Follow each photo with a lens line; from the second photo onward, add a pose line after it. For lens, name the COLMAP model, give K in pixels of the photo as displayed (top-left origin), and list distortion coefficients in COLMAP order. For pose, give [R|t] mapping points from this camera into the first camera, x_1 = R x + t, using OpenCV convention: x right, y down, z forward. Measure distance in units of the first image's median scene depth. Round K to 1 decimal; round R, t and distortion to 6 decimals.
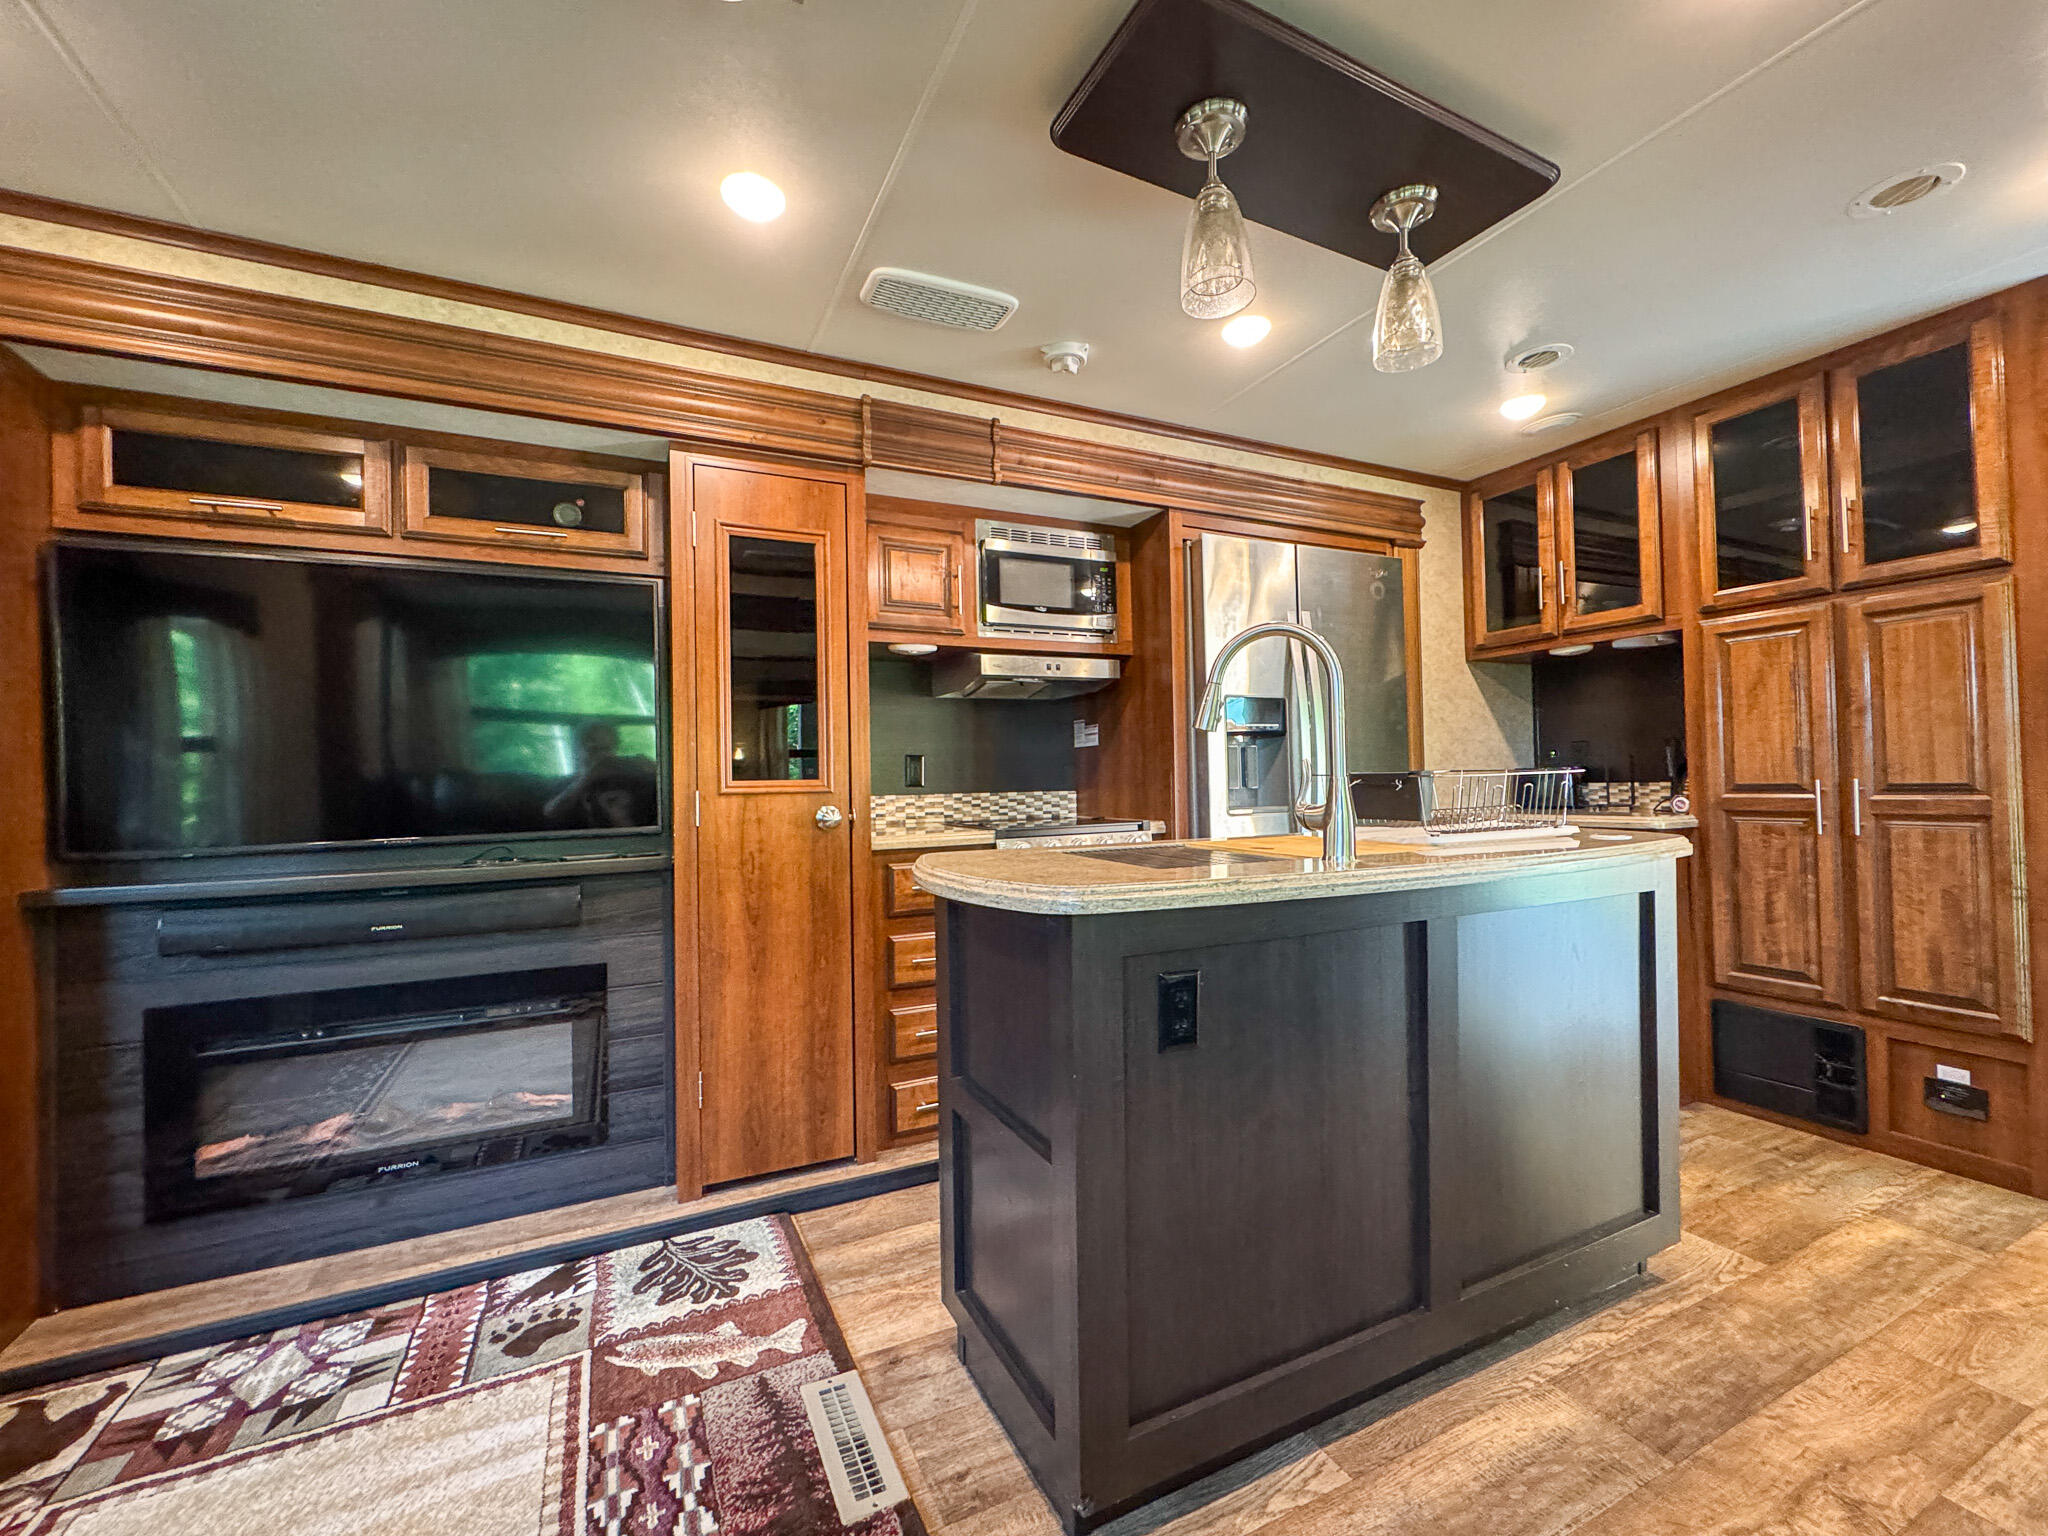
lens RADIAL K [[846.3, 0, 1021.7], [0, 846.3, 766.7], [0, 0, 1]] dist [-0.001616, -0.000053]
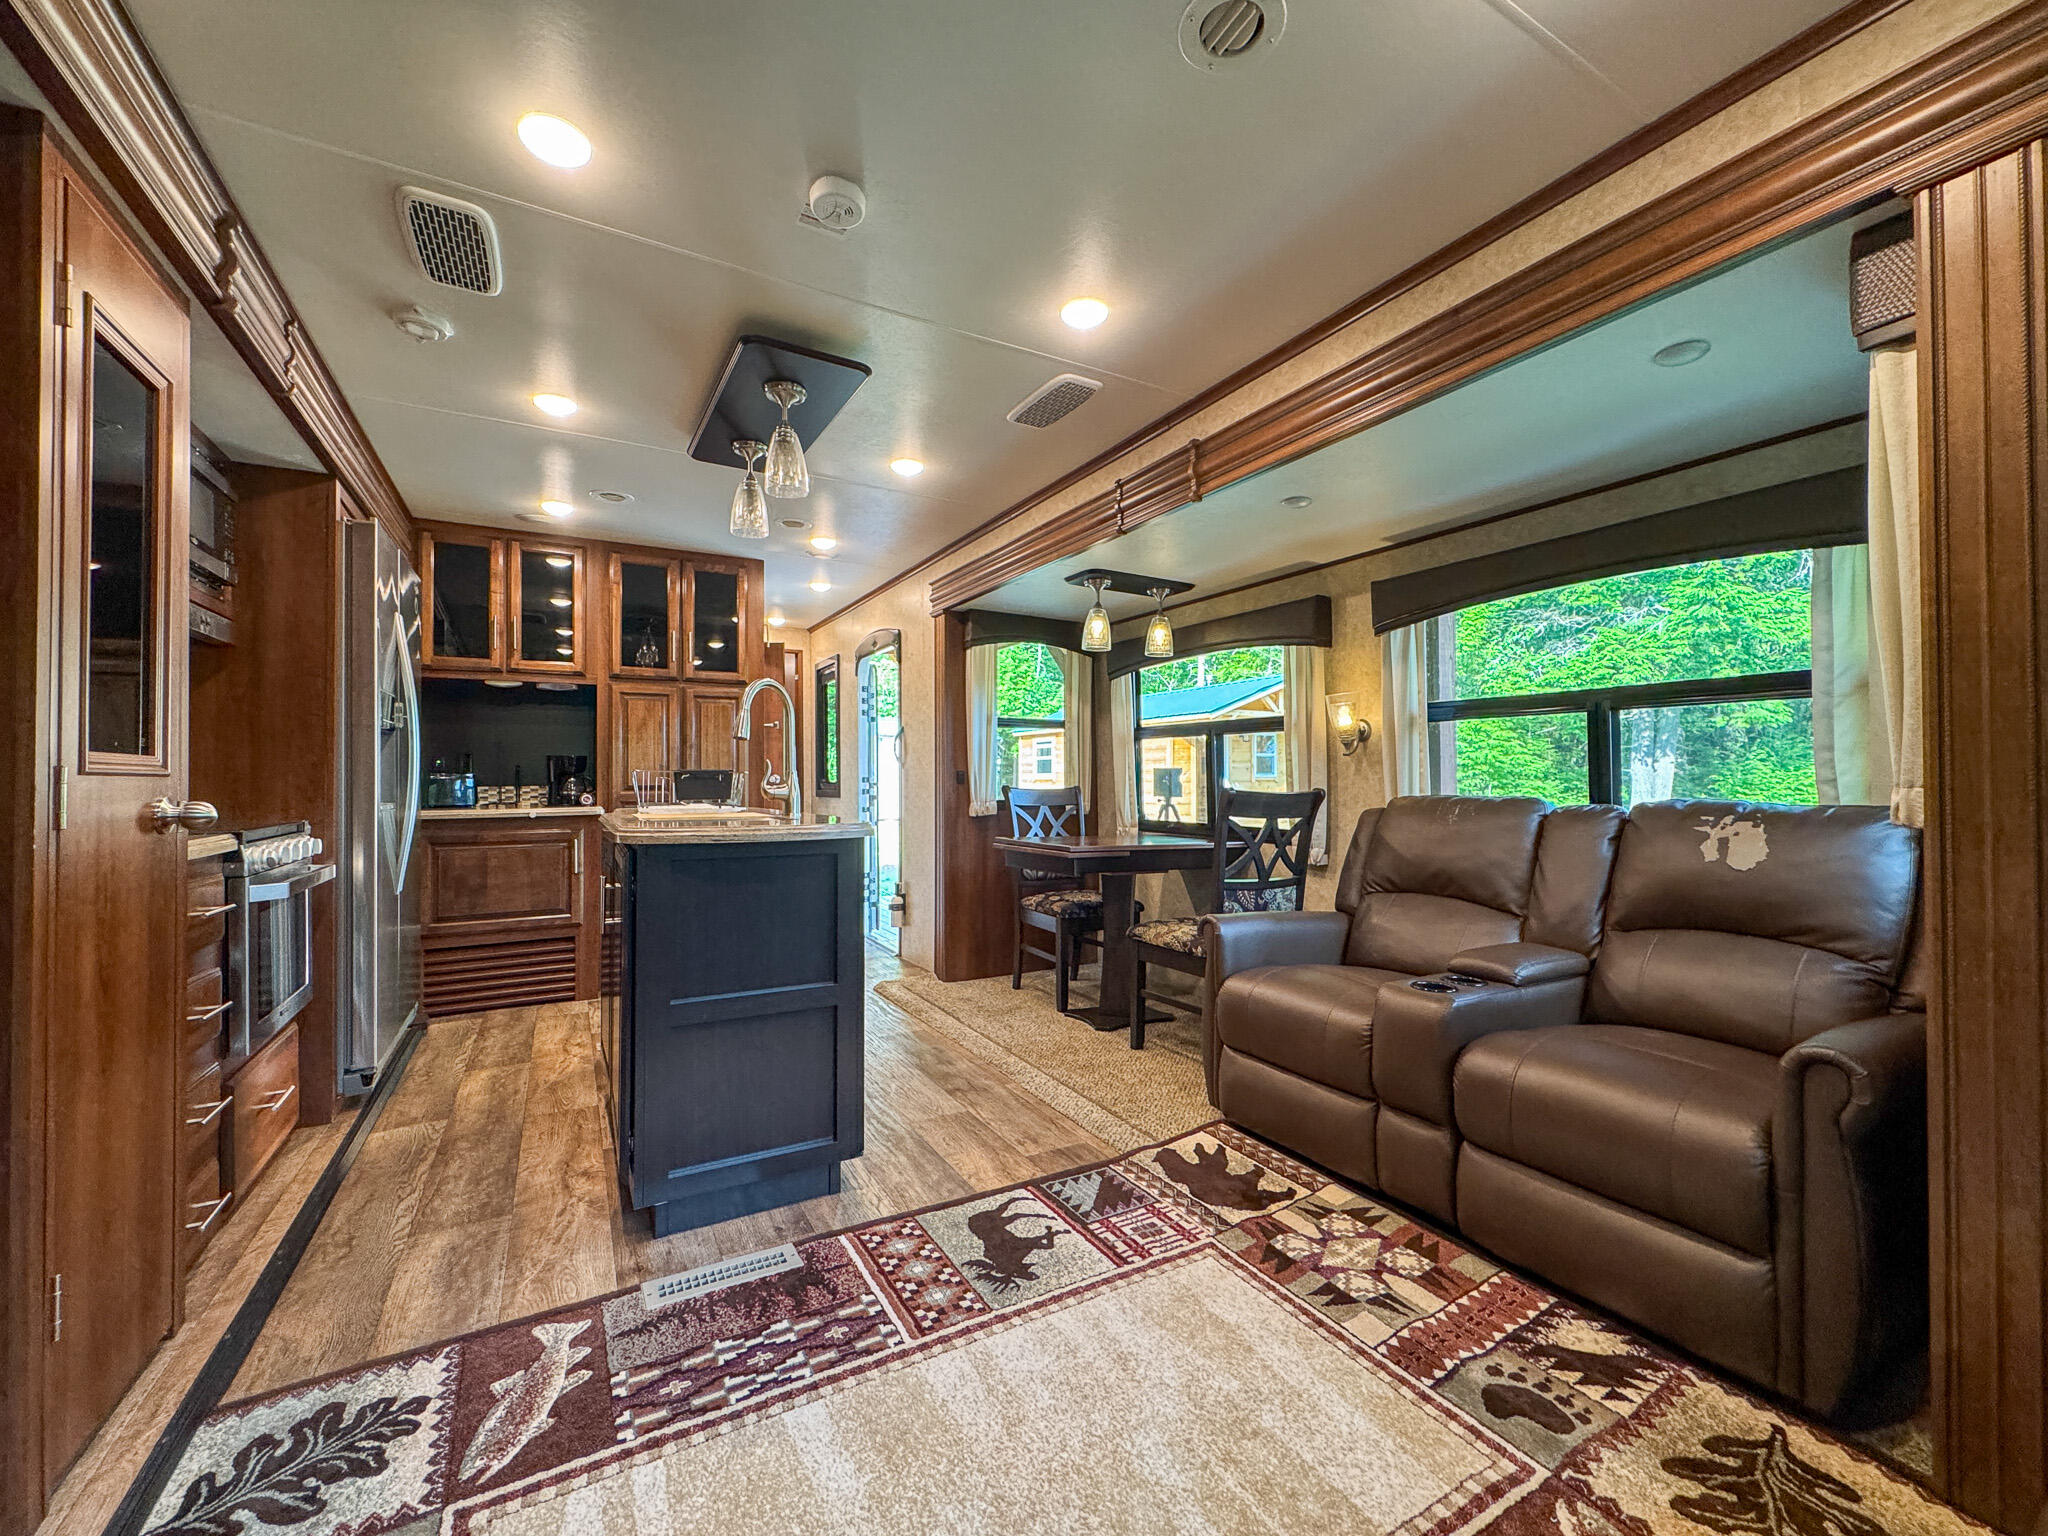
lens RADIAL K [[823.4, 0, 1024.0], [0, 823.4, 768.0], [0, 0, 1]] dist [-0.001019, -0.000150]
pose [[-0.061229, 0.033908, 0.997548, -0.926609], [-0.008377, 0.999370, -0.034484, 0.040943], [-0.998089, -0.010468, -0.060906, 0.388936]]
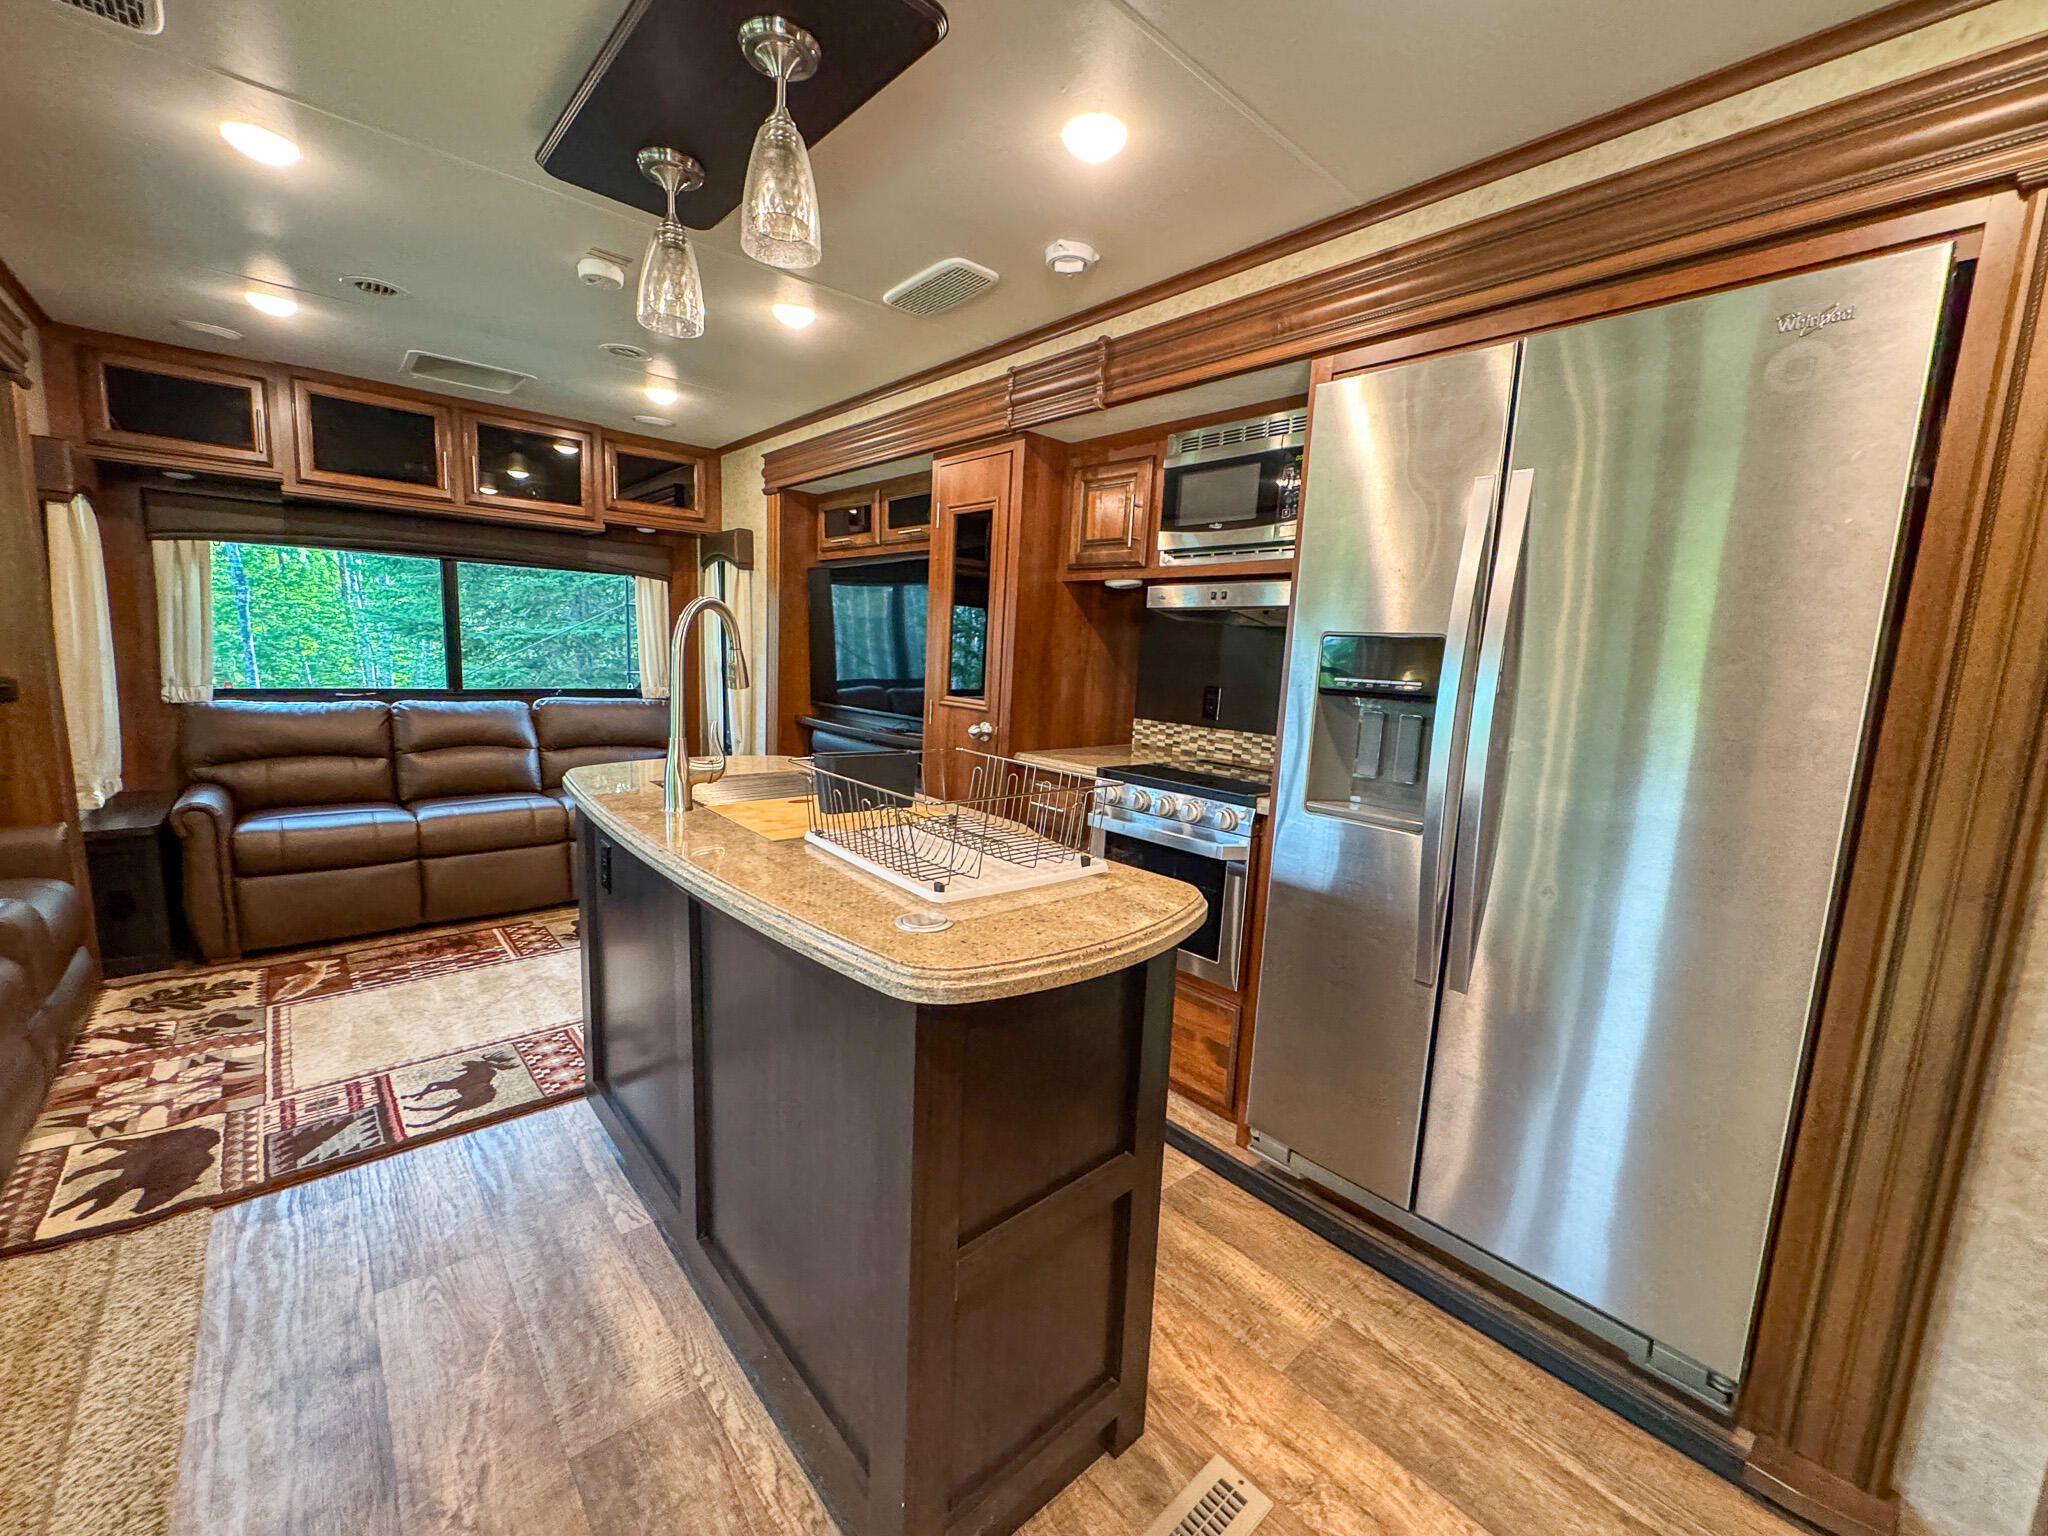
lens RADIAL K [[823.4, 0, 1024.0], [0, 823.4, 768.0], [0, 0, 1]] dist [-0.001019, -0.000150]
pose [[0.267762, 0.170937, -0.948200, 0.998681], [-0.040365, 0.985262, 0.166220, -0.096670], [0.962639, -0.006233, 0.270716, 0.739831]]
